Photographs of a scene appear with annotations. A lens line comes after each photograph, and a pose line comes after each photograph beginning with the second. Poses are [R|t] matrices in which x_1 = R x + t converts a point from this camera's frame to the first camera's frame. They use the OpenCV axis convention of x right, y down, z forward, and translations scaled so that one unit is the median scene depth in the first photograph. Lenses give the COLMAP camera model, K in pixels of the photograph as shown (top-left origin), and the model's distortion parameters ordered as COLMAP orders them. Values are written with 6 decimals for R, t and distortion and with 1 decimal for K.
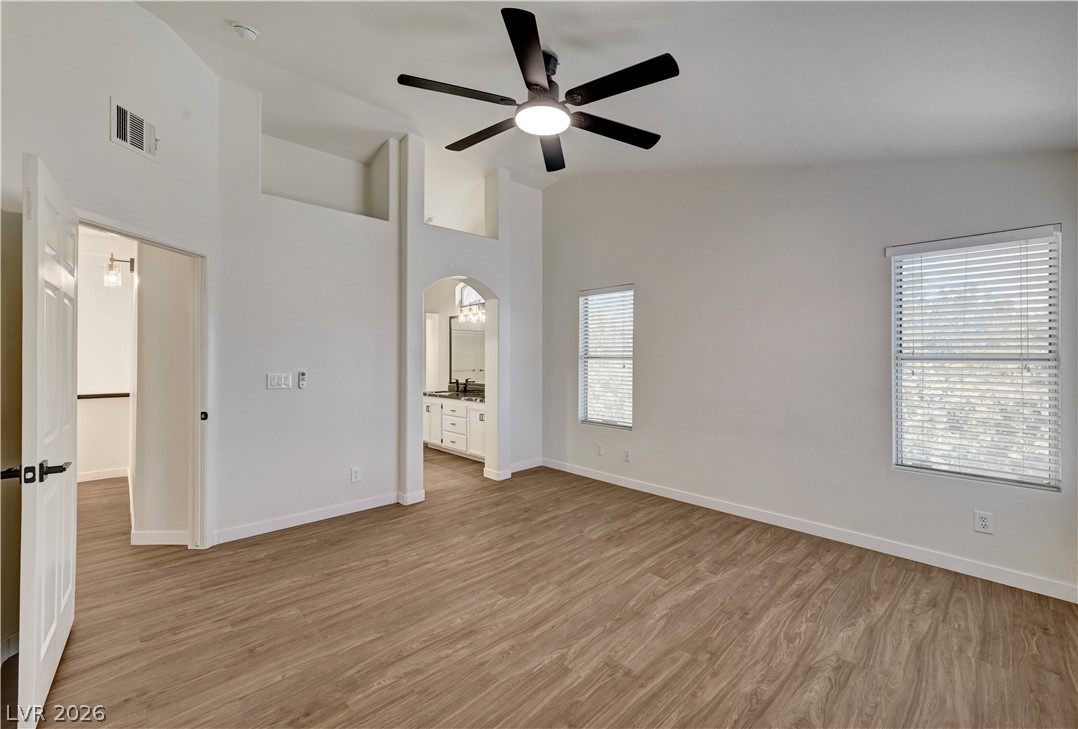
lens RADIAL K [[452.4, 0, 538.5], [0, 452.4, 362.2], [0, 0, 1]] dist [0.003096, 0.001323]
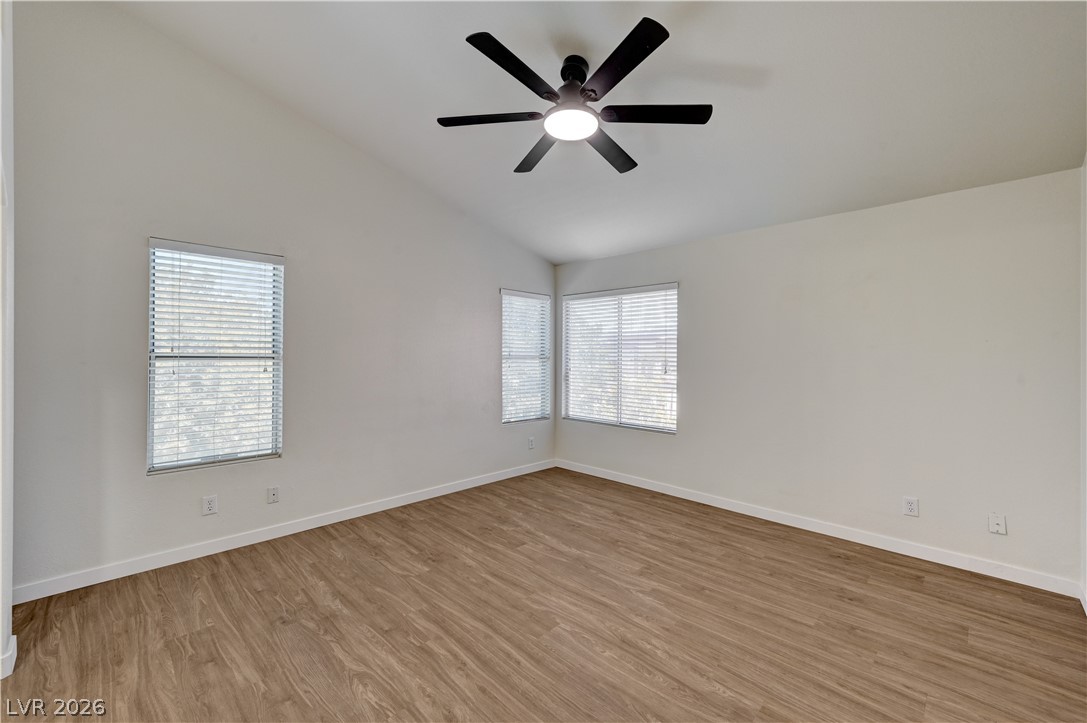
lens RADIAL K [[464.4, 0, 545.0], [0, 464.4, 359.2], [0, 0, 1]] dist [0.002130, 0.001013]
pose [[-0.067031, -0.005880, 0.997734, -0.870027], [0.009893, 0.999930, 0.006558, -0.012430], [-0.997702, 0.010310, -0.066968, 0.951782]]
